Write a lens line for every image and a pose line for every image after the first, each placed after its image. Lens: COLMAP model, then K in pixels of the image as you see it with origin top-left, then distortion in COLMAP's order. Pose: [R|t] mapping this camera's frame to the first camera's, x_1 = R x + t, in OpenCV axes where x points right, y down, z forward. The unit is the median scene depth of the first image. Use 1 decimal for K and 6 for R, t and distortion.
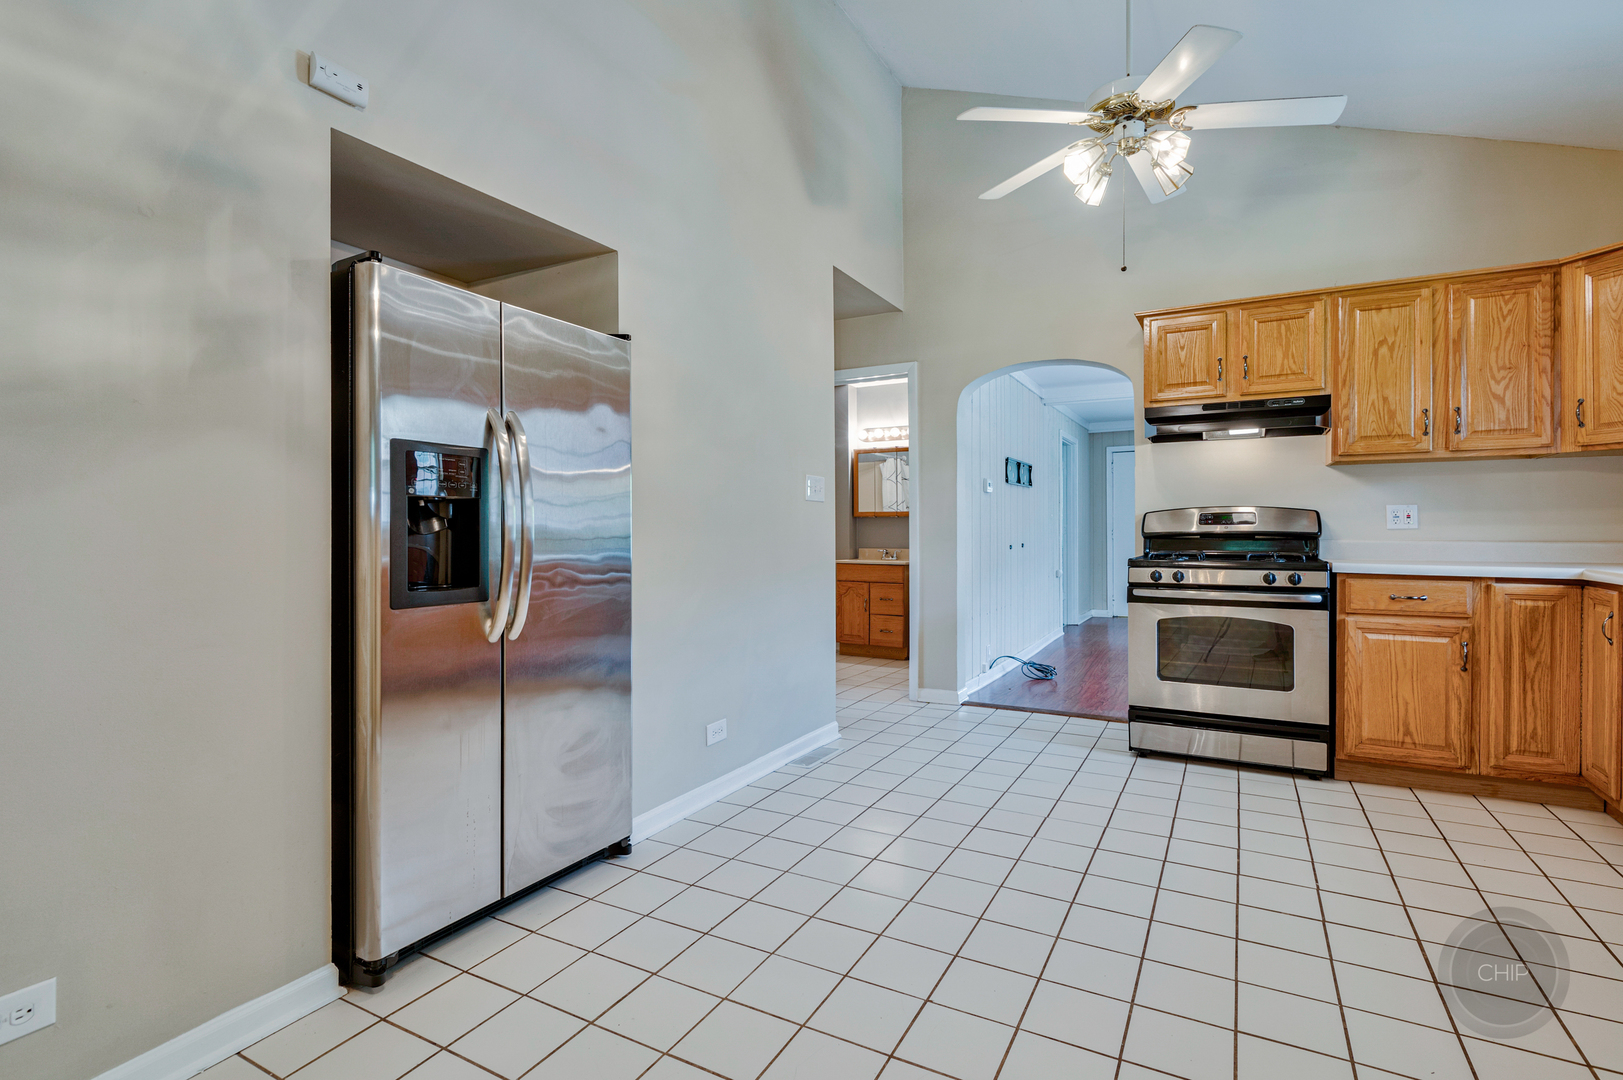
lens RADIAL K [[758.3, 0, 818.5], [0, 758.3, 532.4], [0, 0, 1]] dist [0.025835, -0.016051]
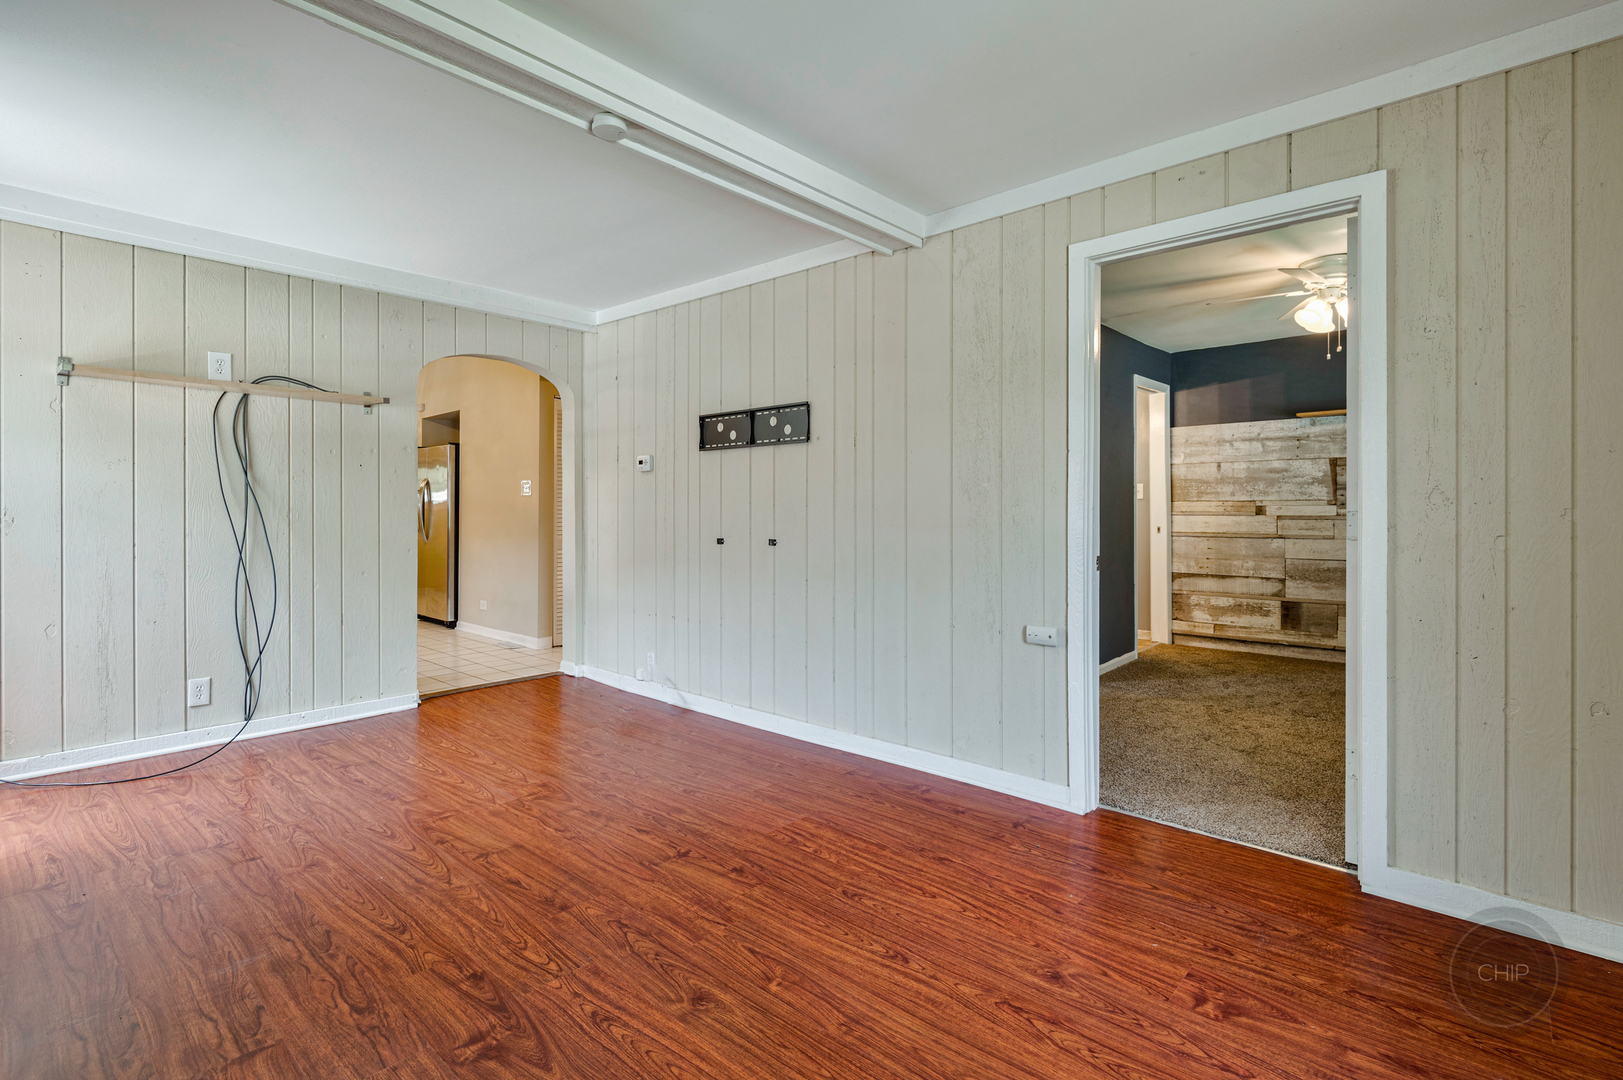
lens RADIAL K [[762.3, 0, 817.8], [0, 762.3, 507.0], [0, 0, 1]] dist [0.001137, -0.001019]
pose [[-0.244858, 0.000093, -0.969559, 1.662043], [-0.003396, 0.999994, 0.000954, -0.021556], [0.969553, 0.003527, -0.244856, 2.337964]]
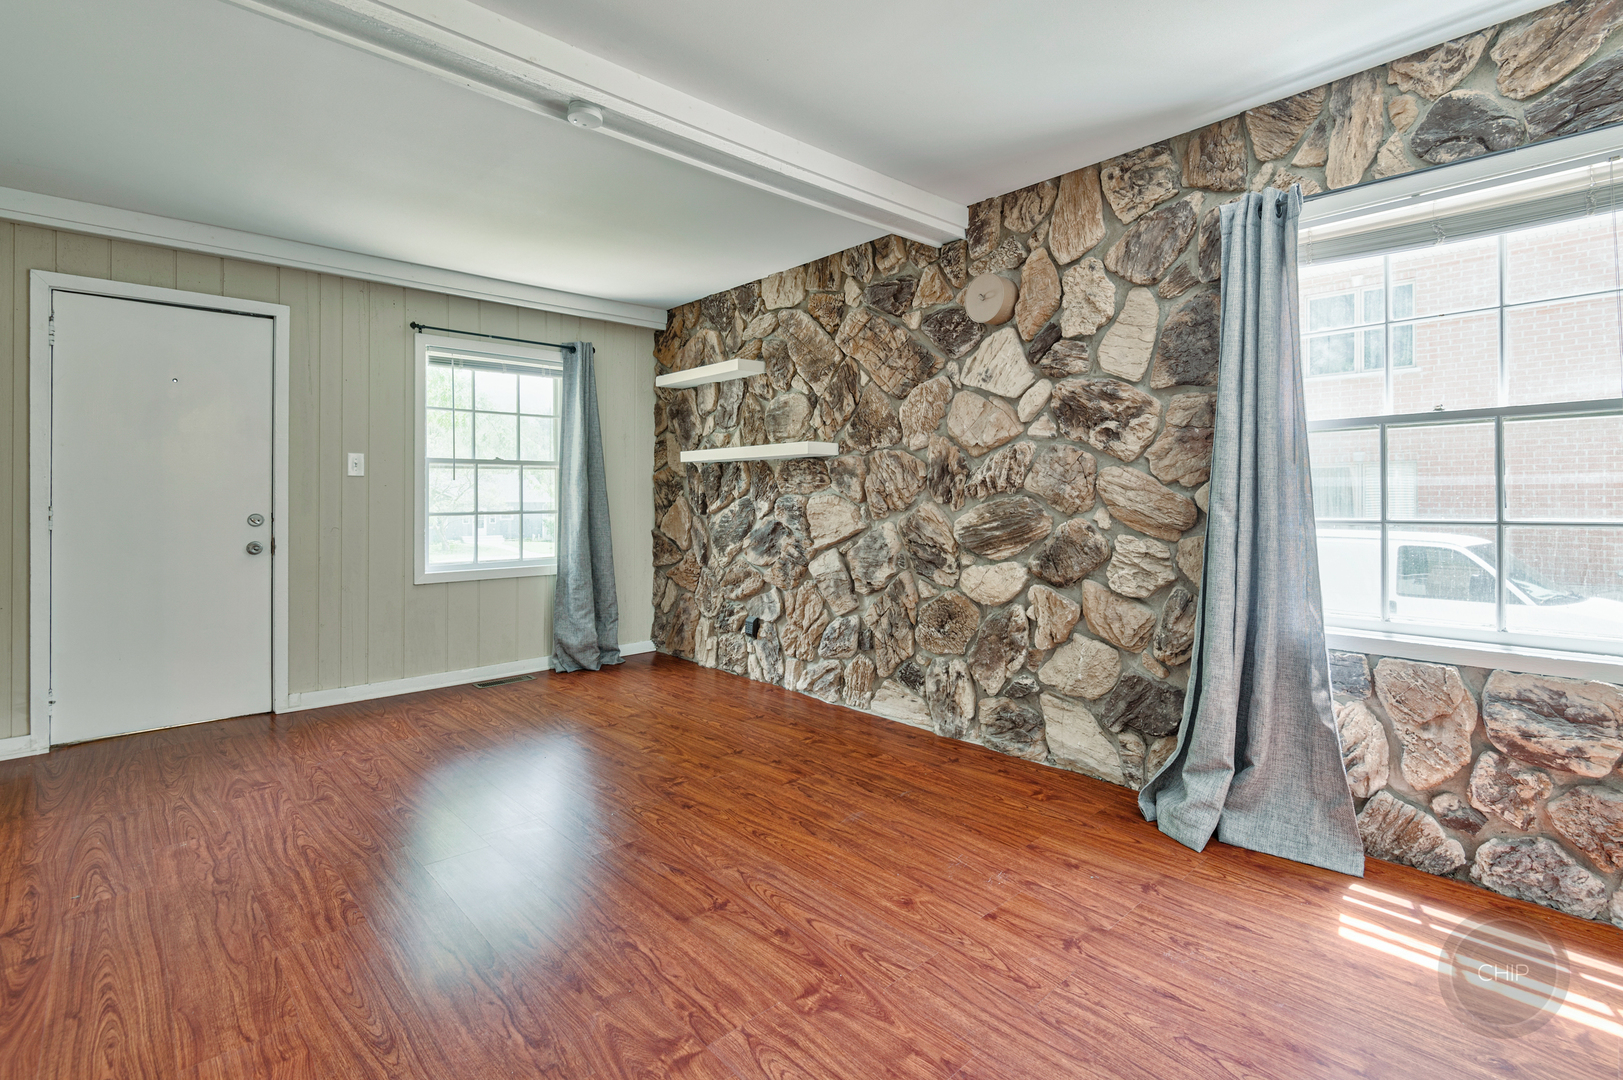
lens RADIAL K [[769.4, 0, 809.4], [0, 769.4, 495.8], [0, 0, 1]] dist [0.026367, -0.015349]
pose [[0.348844, 0.007350, 0.937152, 0.457609], [0.004465, 0.999945, -0.009505, -0.010119], [-0.937170, 0.007500, 0.348792, 1.553451]]
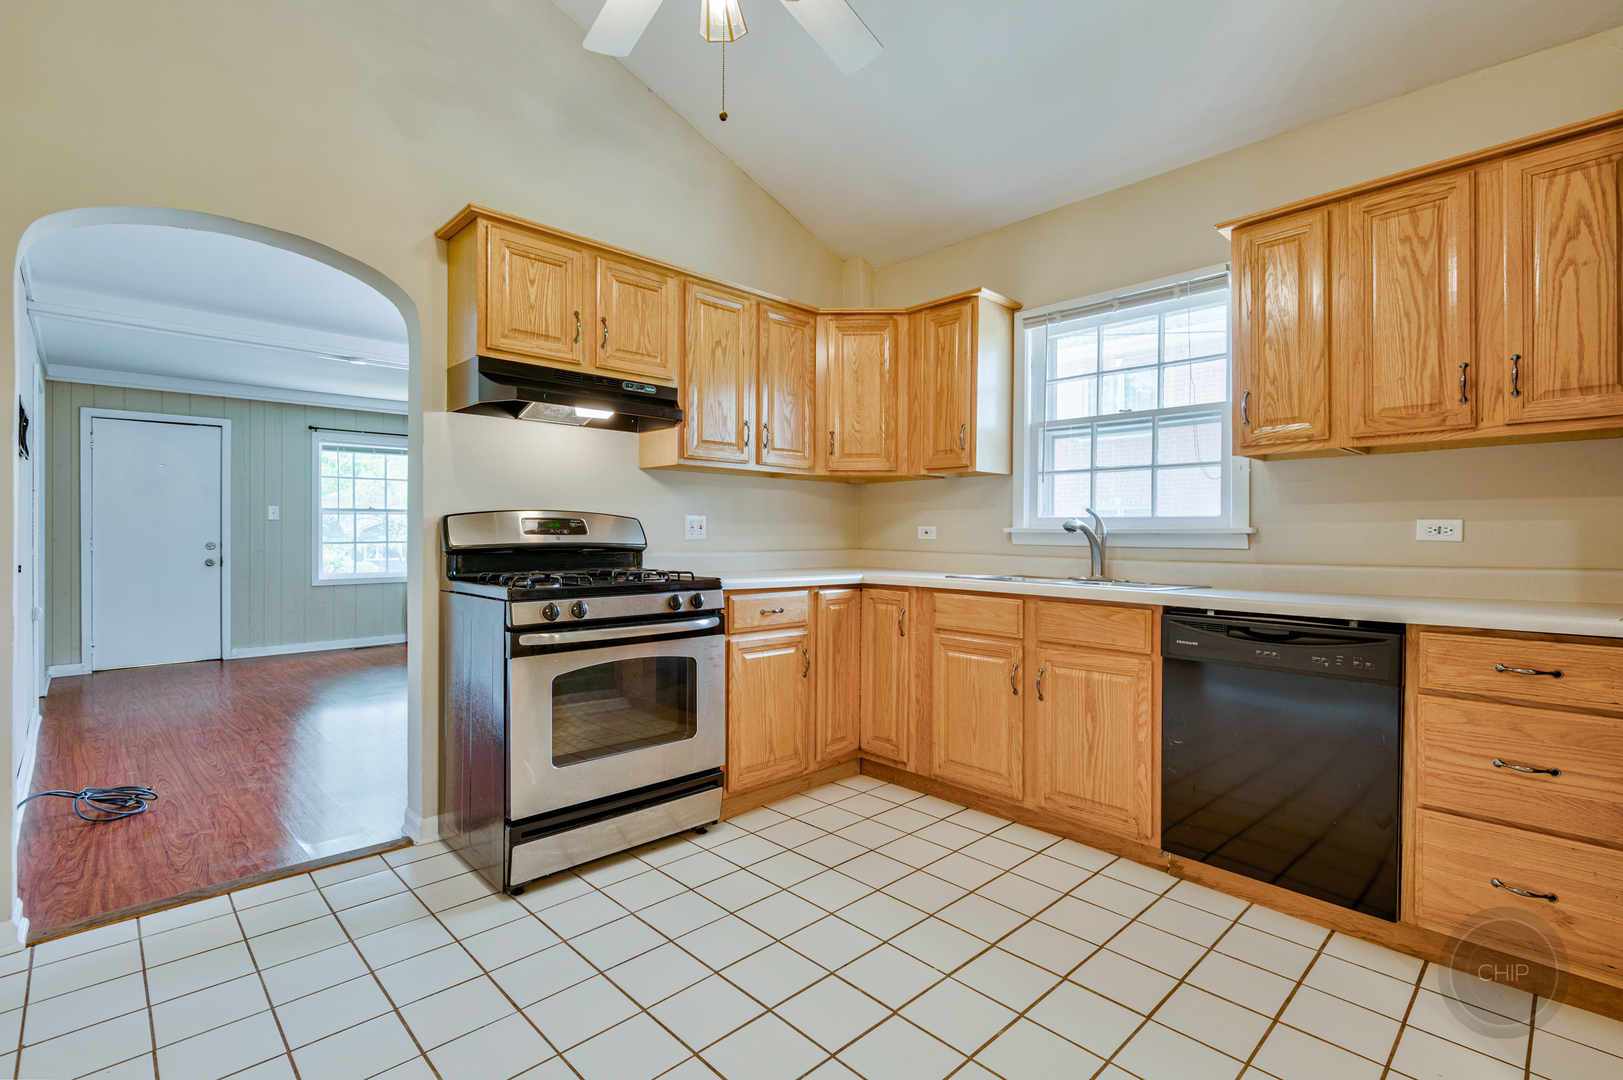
lens RADIAL K [[755.3, 0, 821.2], [0, 755.3, 537.0], [0, 0, 1]] dist [0.011315, -0.006023]
pose [[0.309454, 0.000205, 0.950914, -0.120444], [0.000976, 0.999999, -0.000533, -0.008344], [-0.950914, 0.001093, 0.309453, 0.624045]]
